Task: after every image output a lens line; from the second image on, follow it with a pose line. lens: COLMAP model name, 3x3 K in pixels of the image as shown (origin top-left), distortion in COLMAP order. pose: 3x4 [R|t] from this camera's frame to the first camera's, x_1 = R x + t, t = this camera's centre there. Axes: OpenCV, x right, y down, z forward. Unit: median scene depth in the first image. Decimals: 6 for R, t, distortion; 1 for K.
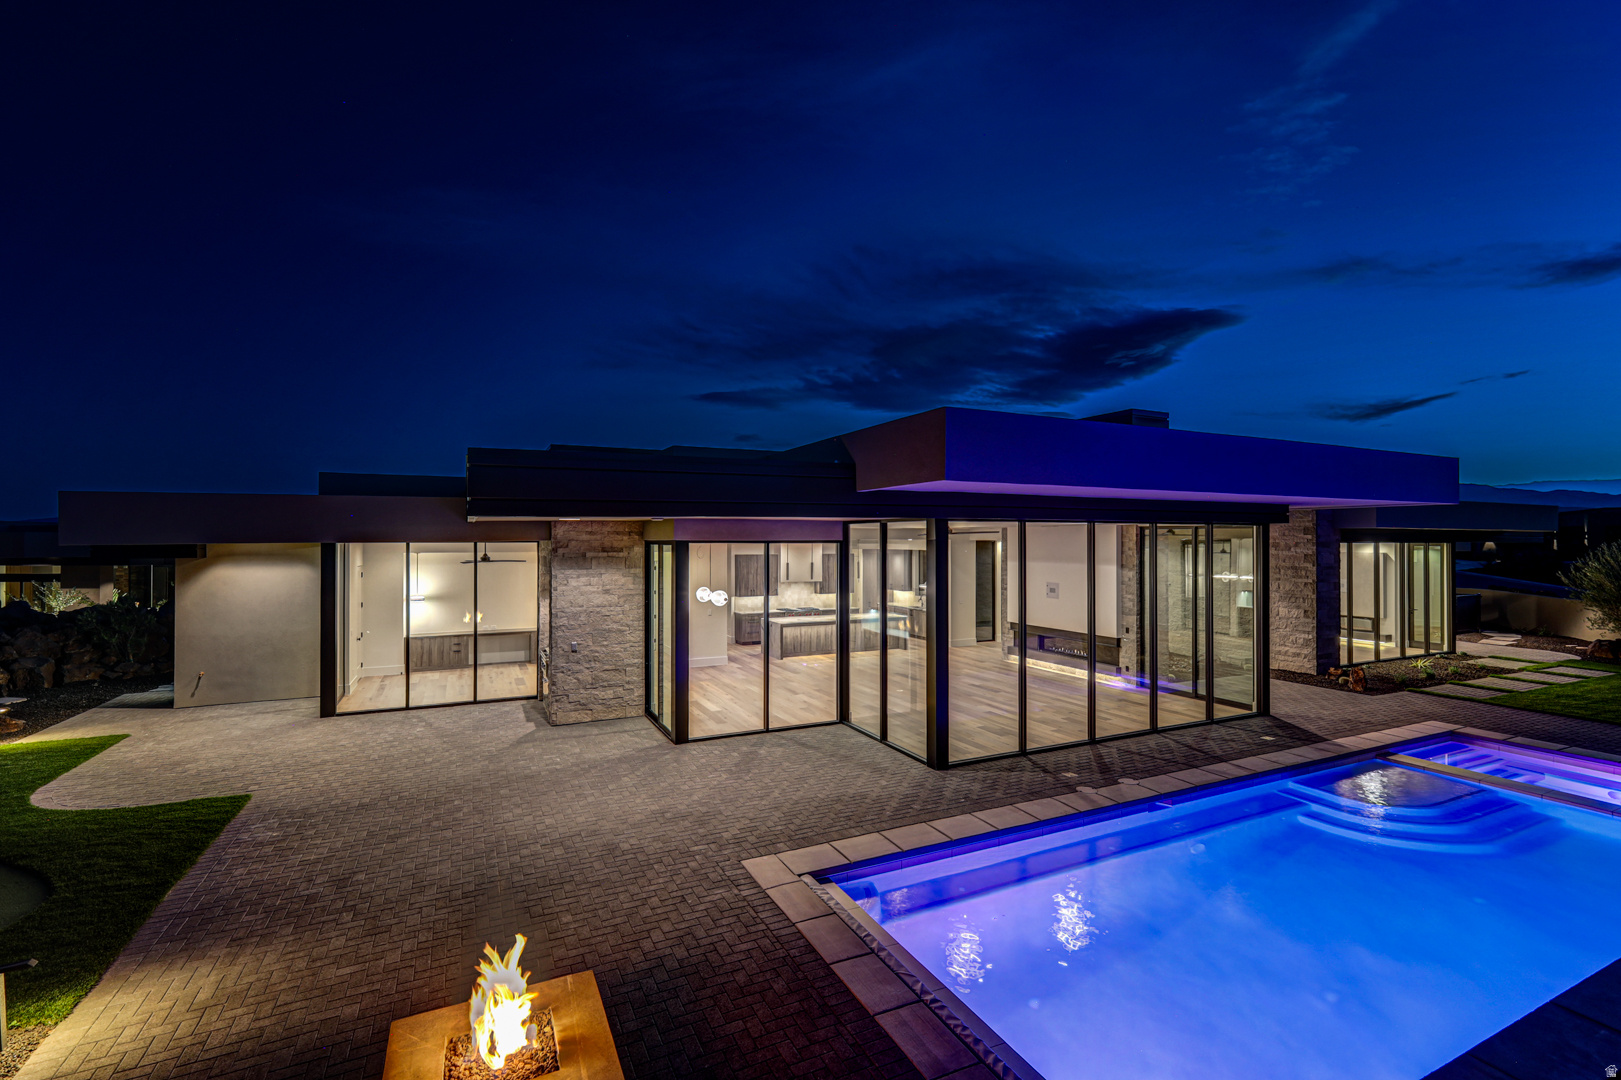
lens RADIAL K [[750.2, 0, 835.3], [0, 750.2, 533.0], [0, 0, 1]] dist [0.001697, 0.000230]
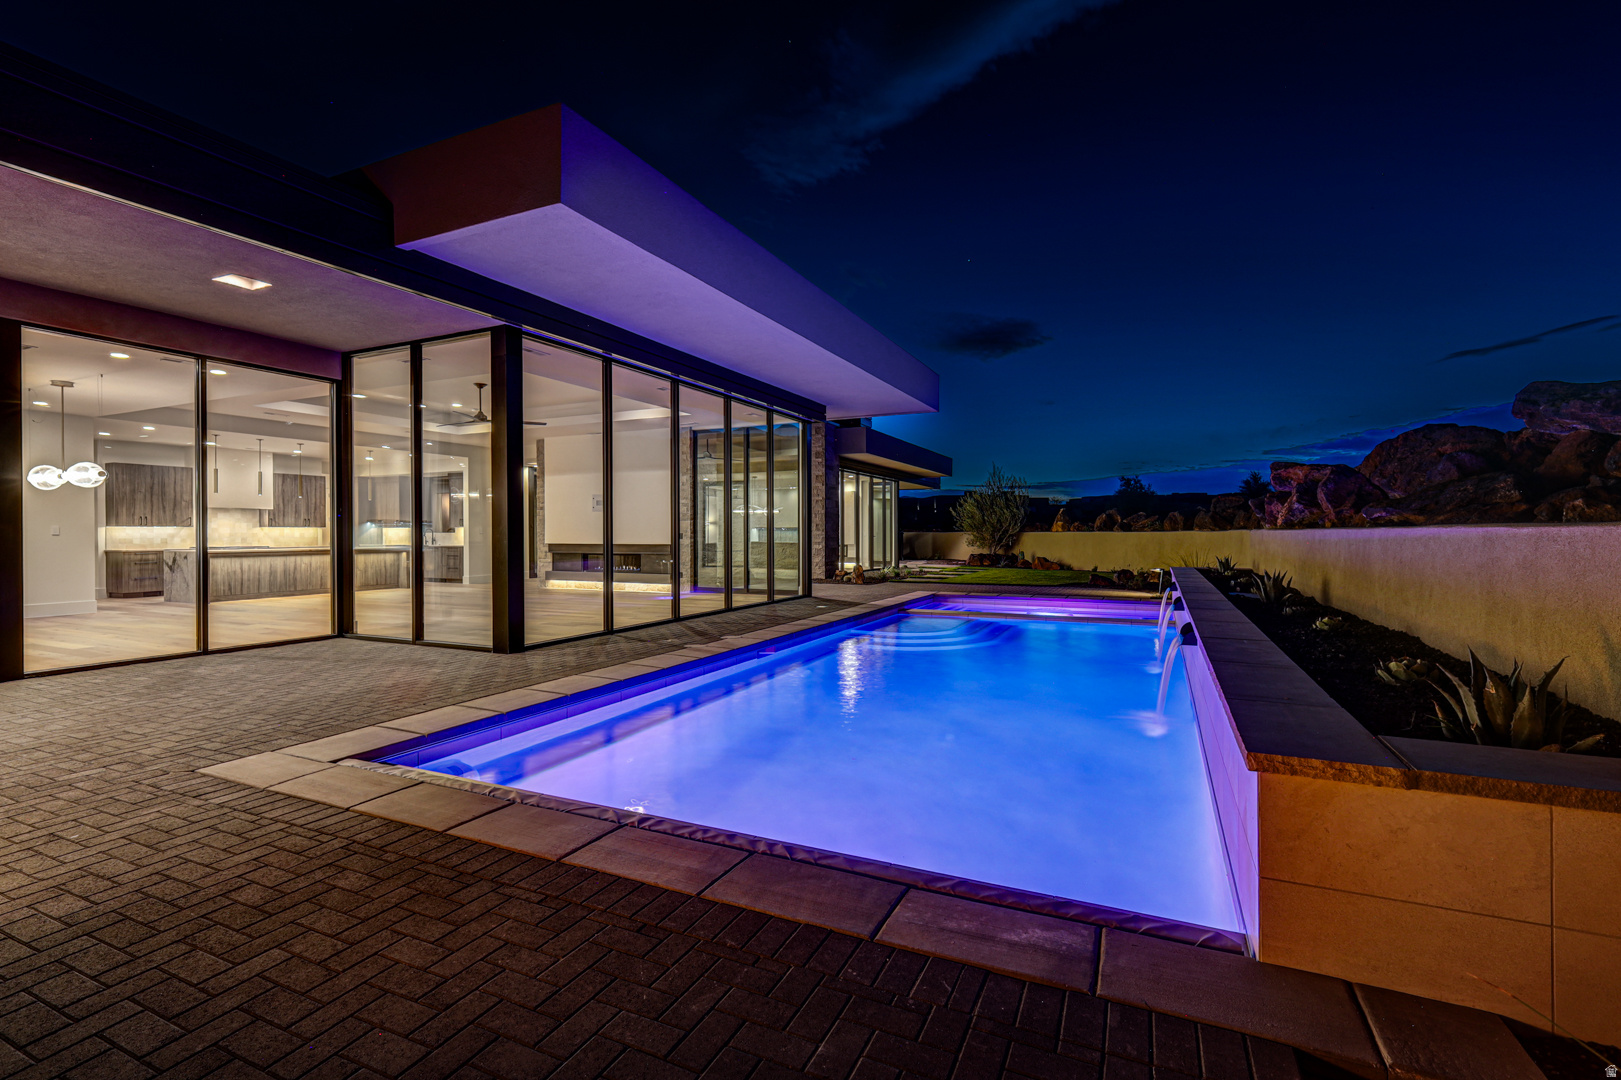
lens RADIAL K [[714.4, 0, 843.2], [0, 714.4, 532.3], [0, 0, 1]] dist [0.000186, -0.000031]
pose [[0.772063, -0.006029, 0.635517, -0.053490], [0.008685, 0.999962, -0.001066, 0.156470], [-0.635487, 0.006343, 0.772086, 0.170145]]
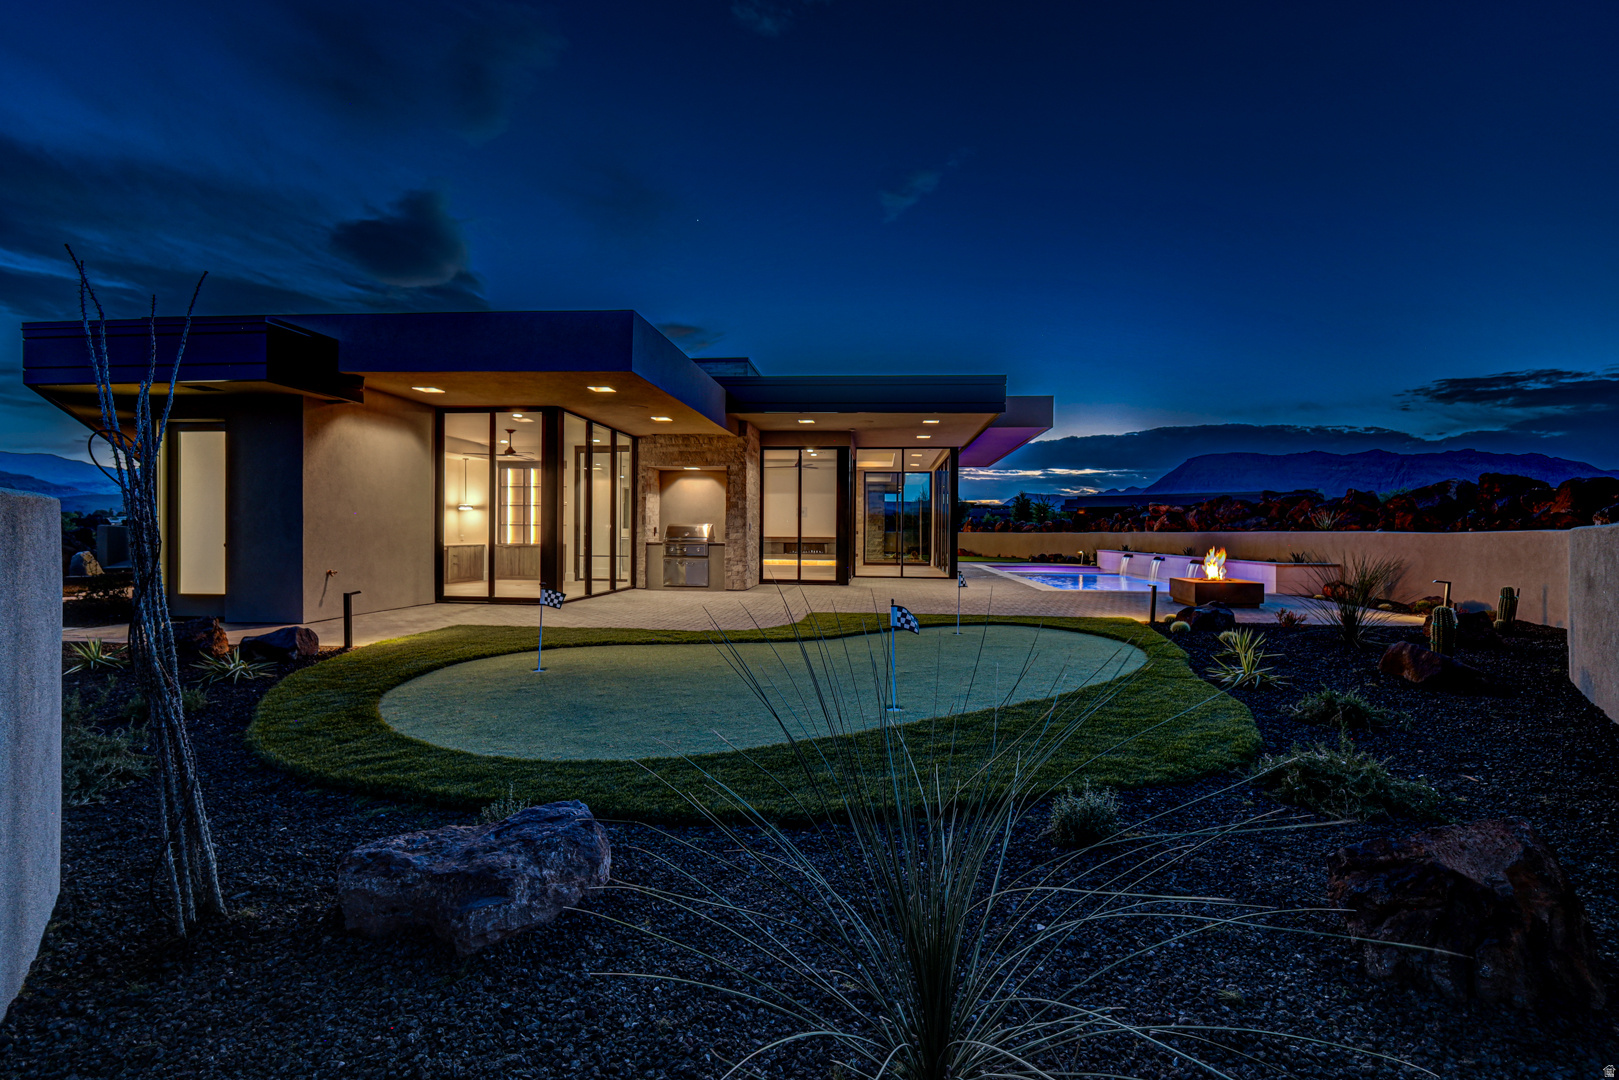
lens RADIAL K [[713.5, 0, 842.1], [0, 713.5, 532.3], [0, 0, 1]] dist [0.000186, -0.000031]
pose [[0.490512, 0.000235, 0.871434, -1.292550], [-0.002327, 0.999997, 0.001040, 0.157239], [-0.871431, -0.002538, 0.490511, 0.292596]]
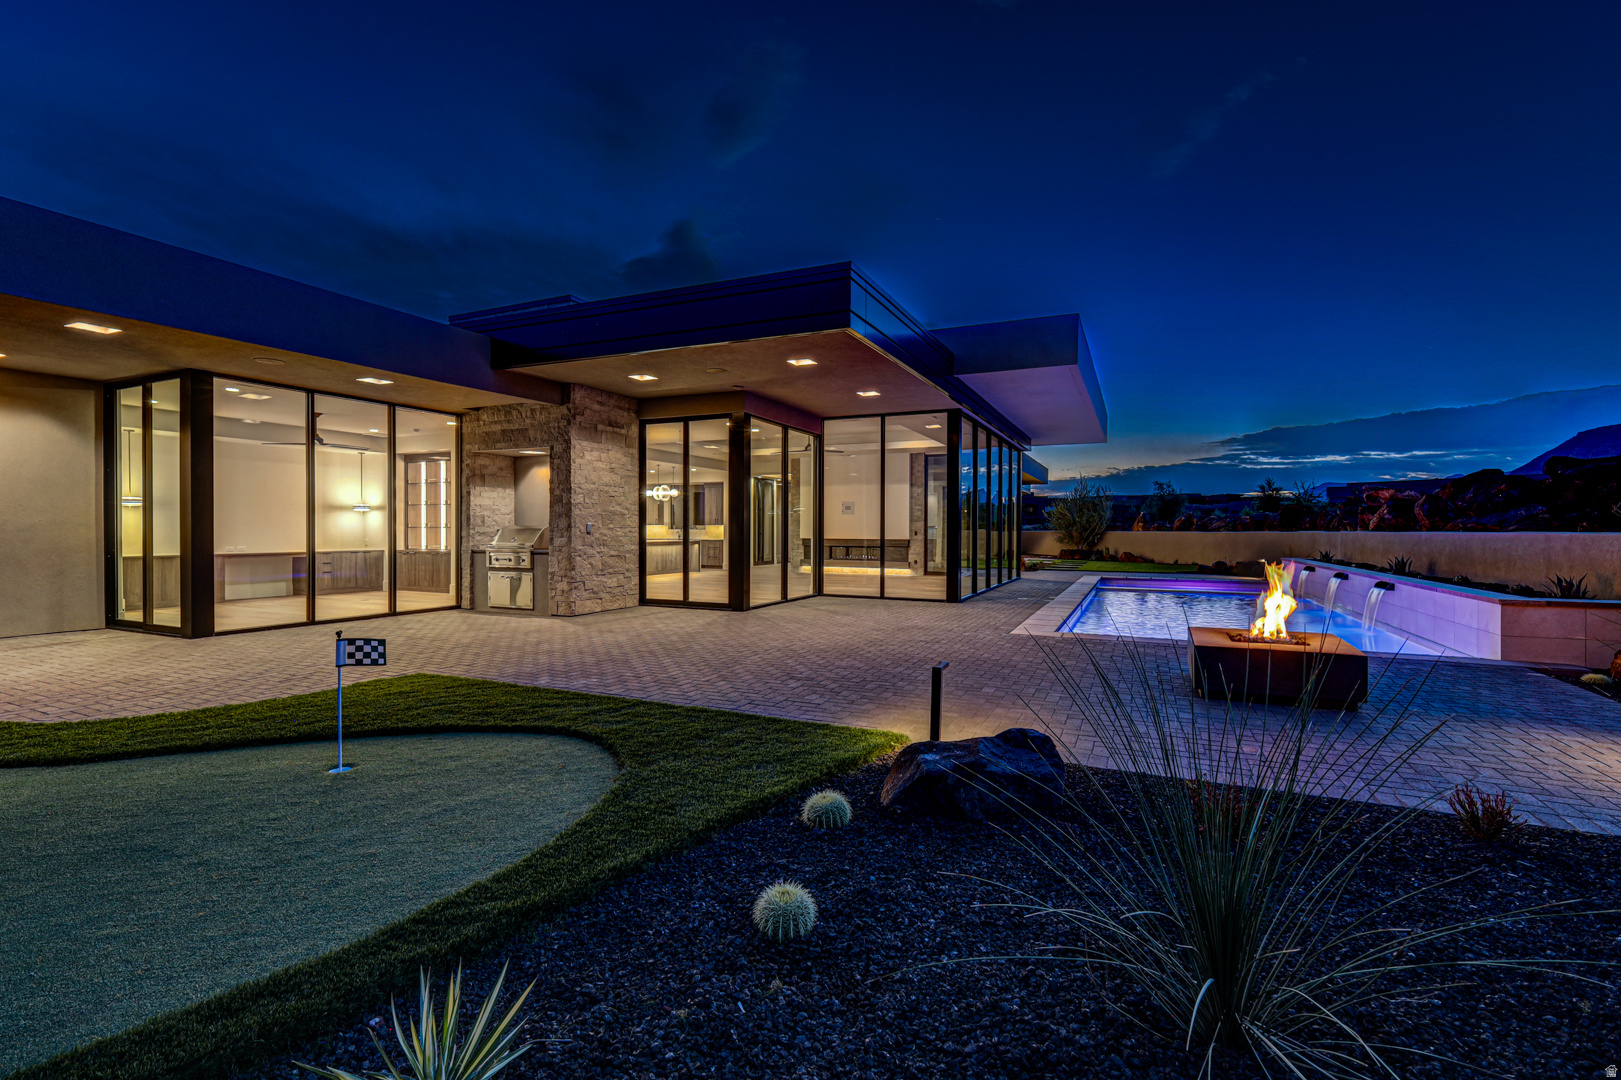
lens RADIAL K [[722.9, 0, 843.0], [0, 722.9, 539.4], [0, 0, 1]] dist [0.000496, -0.000057]
pose [[0.755645, -0.010358, 0.654899, -0.670270], [0.002312, 0.999911, 0.013147, 0.151591], [-0.654977, -0.008421, 0.755602, 0.145040]]
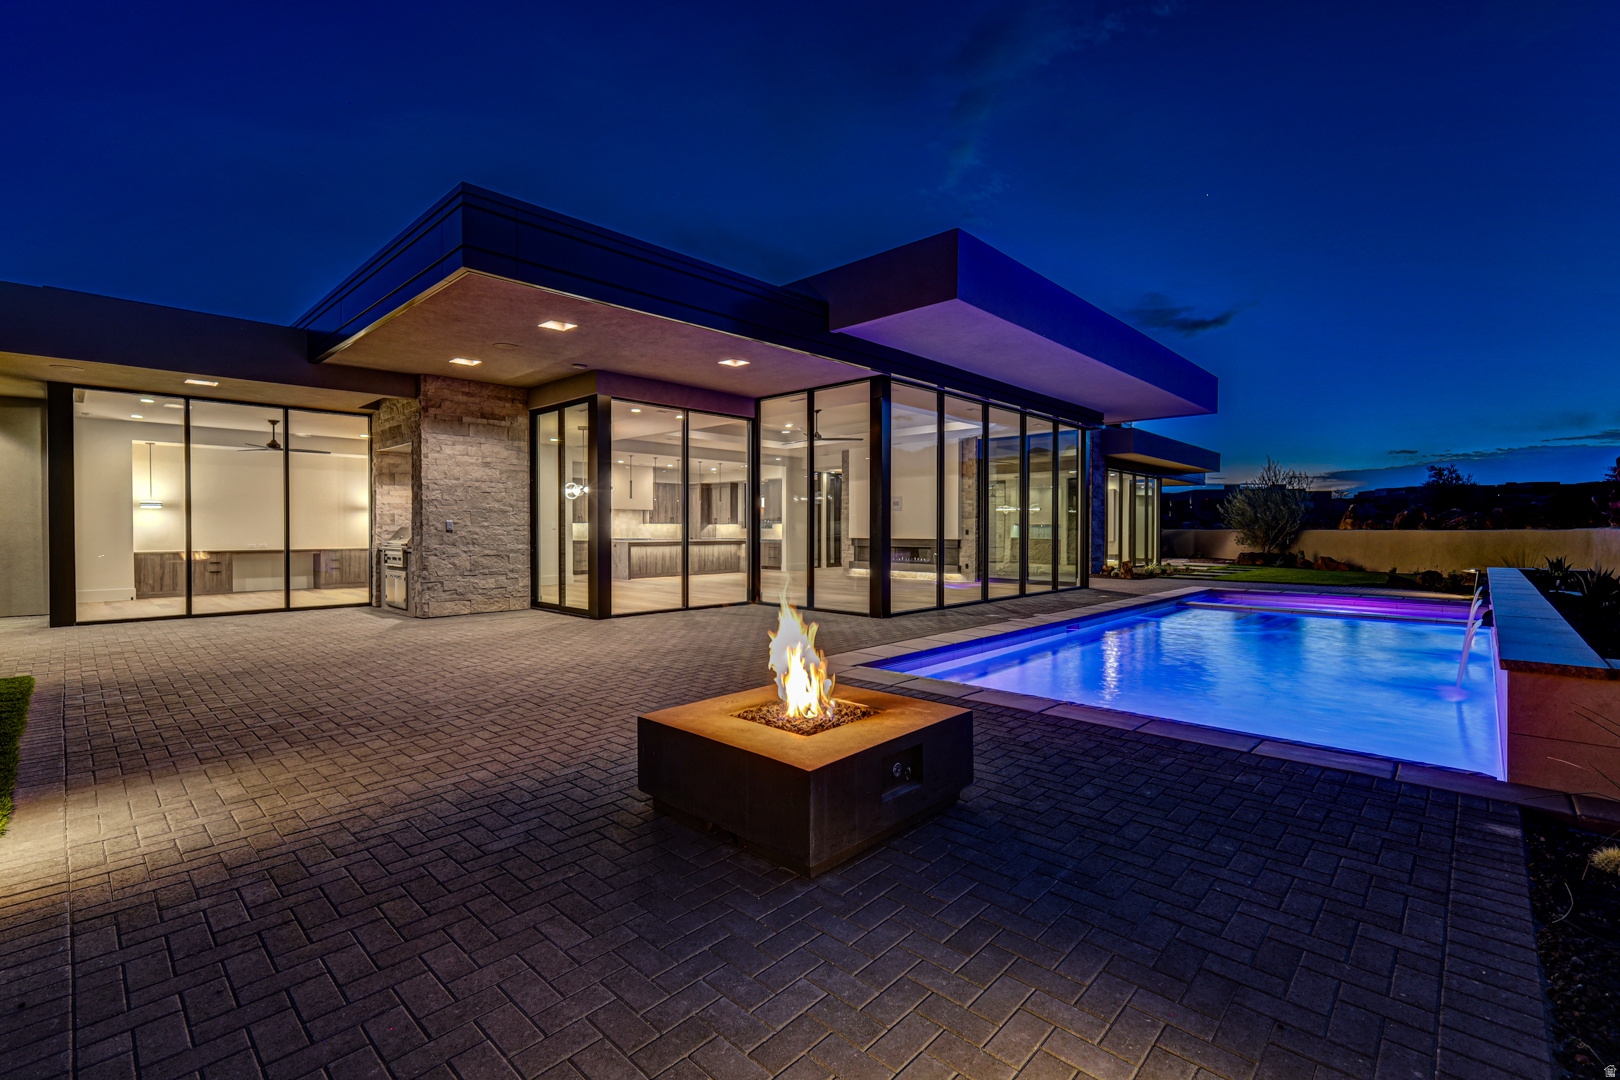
lens RADIAL K [[729.6, 0, 844.4], [0, 729.6, 538.6], [0, 0, 1]] dist [-0.001207, 0.000101]
pose [[0.927717, -0.007527, 0.373209, -0.235856], [0.004003, 0.999940, 0.010215, 0.156325], [-0.373263, -0.007983, 0.927691, 0.061828]]
